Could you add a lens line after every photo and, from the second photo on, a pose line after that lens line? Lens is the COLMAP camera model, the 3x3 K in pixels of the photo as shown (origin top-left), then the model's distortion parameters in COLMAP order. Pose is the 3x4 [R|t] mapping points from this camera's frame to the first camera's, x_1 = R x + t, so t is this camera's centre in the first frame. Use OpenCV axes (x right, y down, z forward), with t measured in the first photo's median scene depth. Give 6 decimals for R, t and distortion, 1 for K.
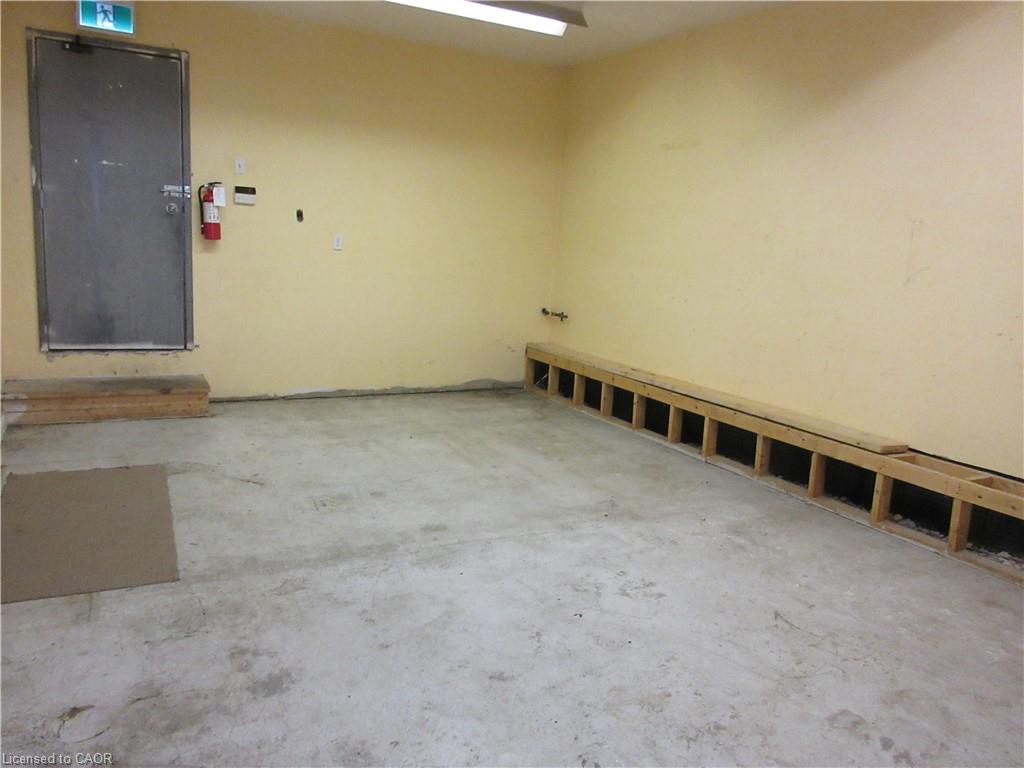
lens RADIAL K [[770.3, 0, 509.8], [0, 770.3, 383.3], [0, 0, 1]] dist [0.013429, 0.005547]
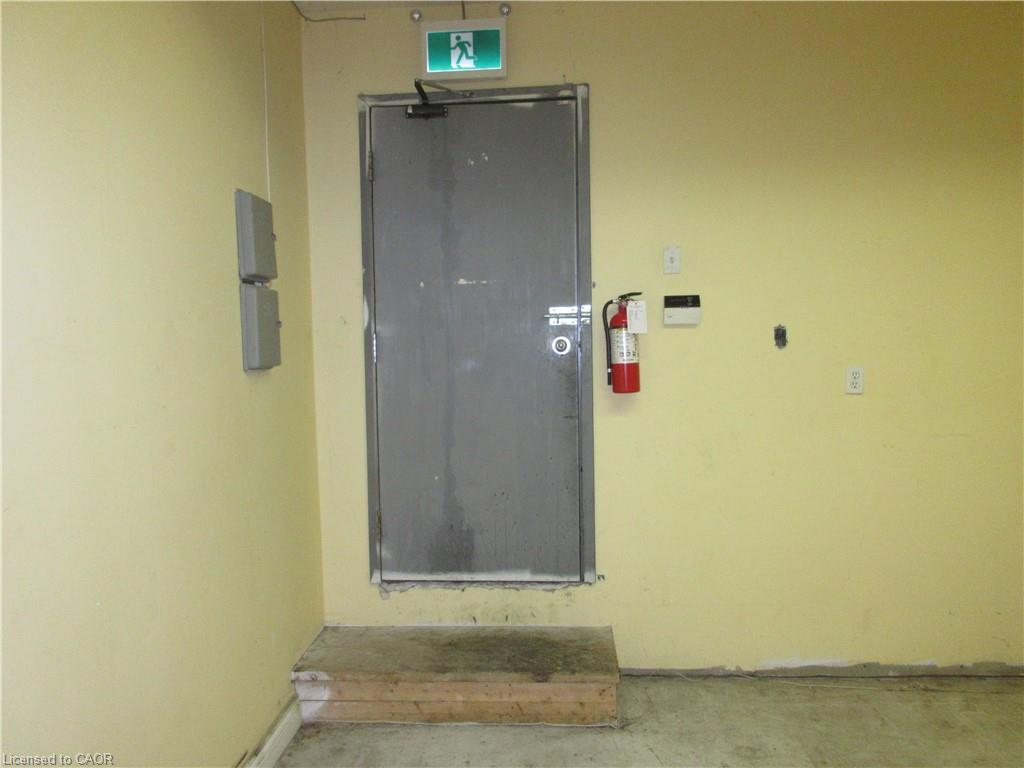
lens RADIAL K [[759.2, 0, 508.3], [0, 759.2, 374.3], [0, 0, 1]] dist [0.011059, 0.004858]
pose [[0.843490, -0.050506, -0.534766, -0.163734], [-0.026519, 0.990440, -0.135370, -0.125192], [0.536490, 0.128364, 0.834087, 0.501889]]
